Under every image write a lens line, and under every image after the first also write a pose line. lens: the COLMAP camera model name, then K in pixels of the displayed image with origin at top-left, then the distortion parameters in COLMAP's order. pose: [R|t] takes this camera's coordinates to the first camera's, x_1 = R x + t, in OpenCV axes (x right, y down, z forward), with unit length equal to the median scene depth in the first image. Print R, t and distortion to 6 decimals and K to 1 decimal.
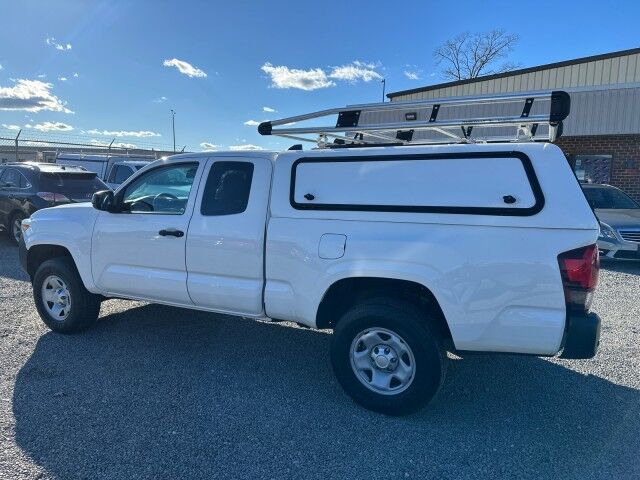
lens RADIAL K [[467.1, 0, 308.0], [0, 467.1, 241.4], [0, 0, 1]] dist [0.083347, -0.087534]
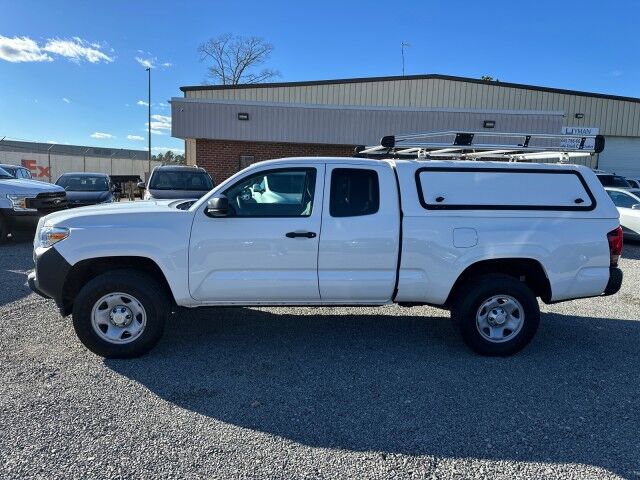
lens RADIAL K [[484.2, 0, 320.0], [0, 484.2, 240.0], [0, 0, 1]] dist [0.041871, -0.031925]
pose [[0.839163, -0.054473, 0.541145, -0.724563], [0.052596, 0.998436, 0.018943, -0.020931], [-0.541331, 0.012566, 0.840716, 0.059377]]
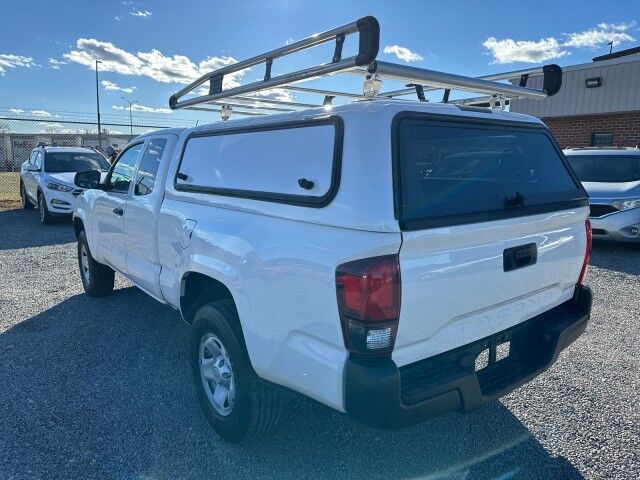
lens RADIAL K [[457.7, 0, 312.7], [0, 457.7, 241.3], [0, 0, 1]] dist [0.032890, -0.026988]
pose [[0.900641, 0.074523, -0.428127, 0.451363], [-0.058238, 0.996998, 0.051031, -0.023542], [0.430645, -0.021027, 0.902277, 0.235651]]
